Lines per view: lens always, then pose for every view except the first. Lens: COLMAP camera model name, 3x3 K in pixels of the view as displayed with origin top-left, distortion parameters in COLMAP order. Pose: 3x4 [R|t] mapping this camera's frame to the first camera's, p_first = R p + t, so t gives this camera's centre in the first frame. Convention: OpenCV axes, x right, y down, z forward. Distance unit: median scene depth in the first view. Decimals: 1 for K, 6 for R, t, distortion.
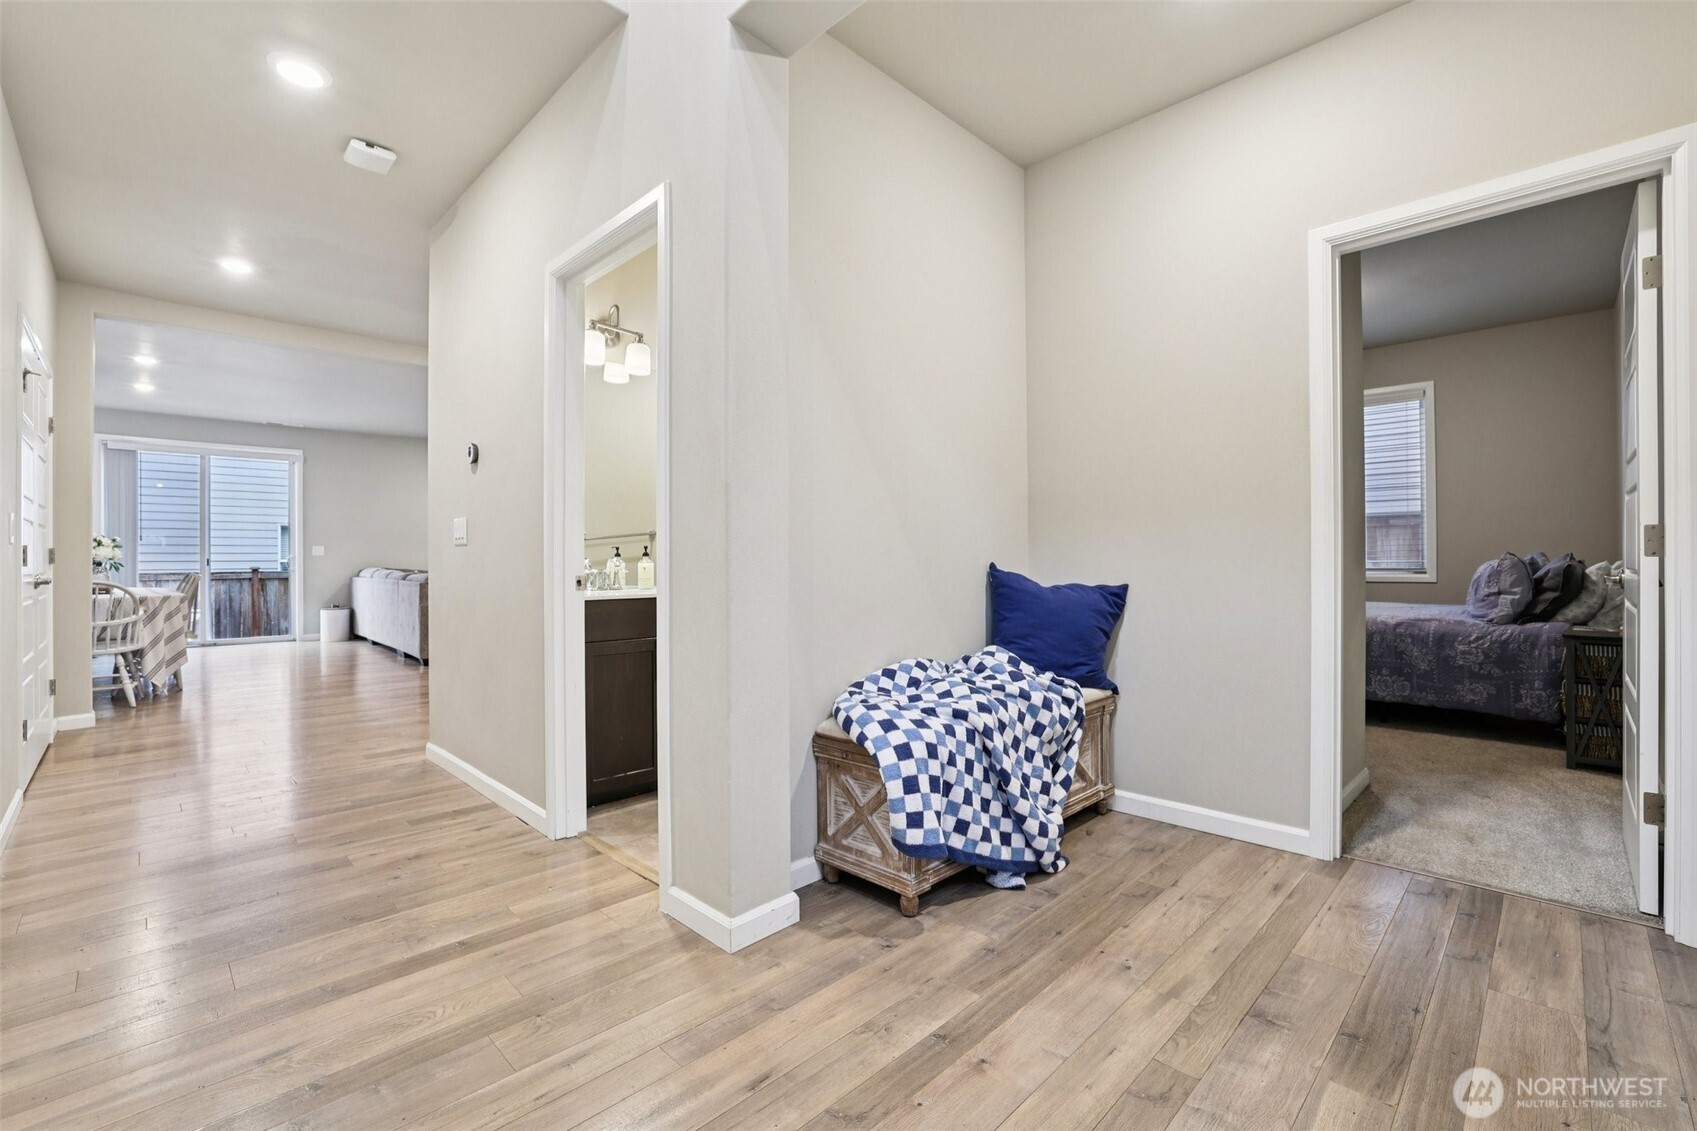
lens RADIAL K [[736.8, 0, 850.7], [0, 736.8, 560.3], [0, 0, 1]] dist [-0.013086, 0.002220]
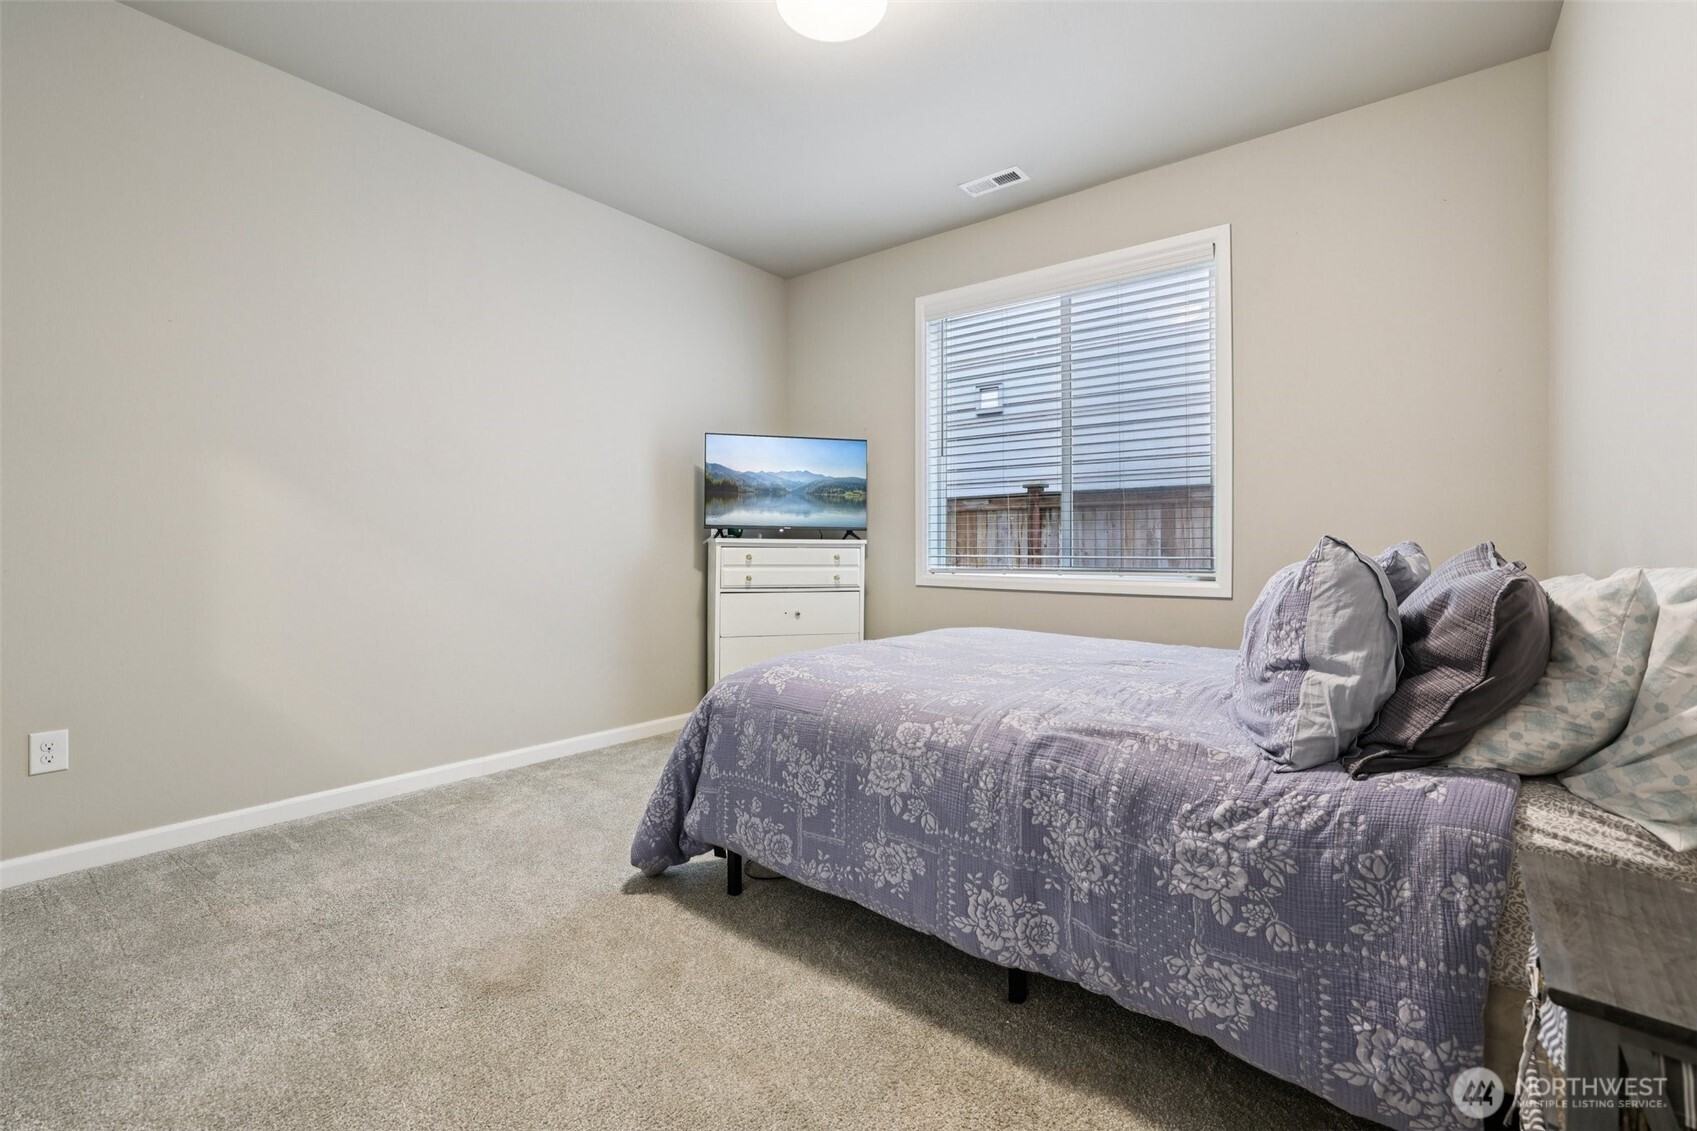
lens RADIAL K [[736.8, 0, 848.4], [0, 736.8, 562.4], [0, 0, 1]] dist [-0.013086, 0.002220]
pose [[0.993269, 0.005286, 0.115708, 0.664005], [-0.007013, 0.999870, 0.014521, -0.003754], [-0.115616, -0.015234, 0.993177, 0.715692]]
